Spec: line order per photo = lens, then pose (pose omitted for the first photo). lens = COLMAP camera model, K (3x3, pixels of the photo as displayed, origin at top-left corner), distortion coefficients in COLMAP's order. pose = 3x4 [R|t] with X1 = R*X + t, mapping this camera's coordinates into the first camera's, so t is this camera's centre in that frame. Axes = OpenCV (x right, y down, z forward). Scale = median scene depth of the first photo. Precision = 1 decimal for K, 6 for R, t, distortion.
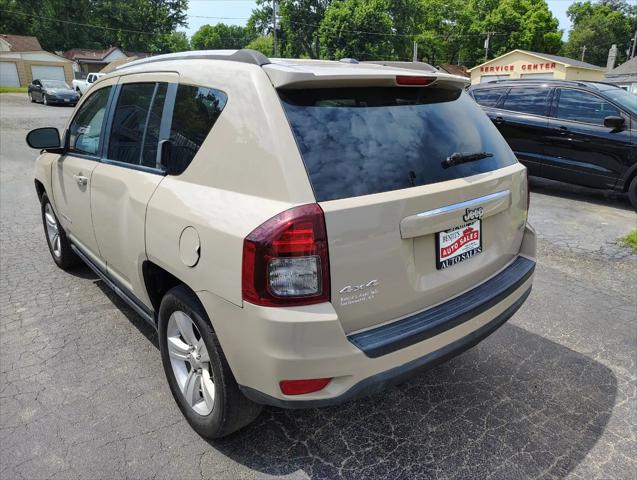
lens RADIAL K [[448.7, 0, 317.0], [0, 448.7, 242.2], [0, 0, 1]] dist [0.001633, -0.001402]
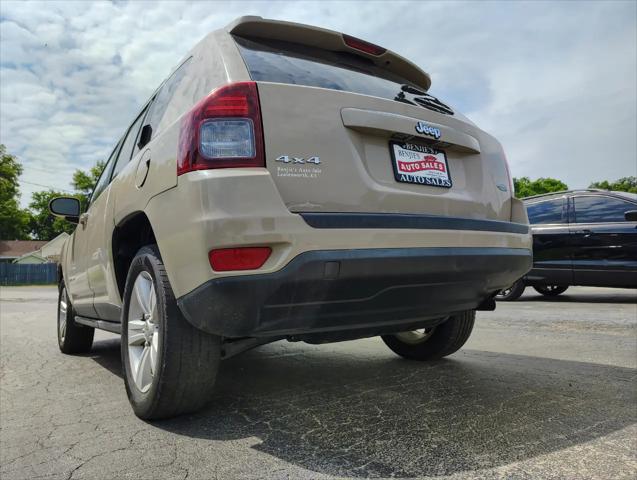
lens RADIAL K [[448.7, 0, 317.0], [0, 448.7, 242.2], [0, 0, 1]] dist [0.001633, -0.001402]
pose [[0.994173, -0.063411, -0.087173, 0.176244], [0.023619, 0.917170, -0.397795, 0.548536], [0.105177, 0.393418, 0.913324, 0.171922]]
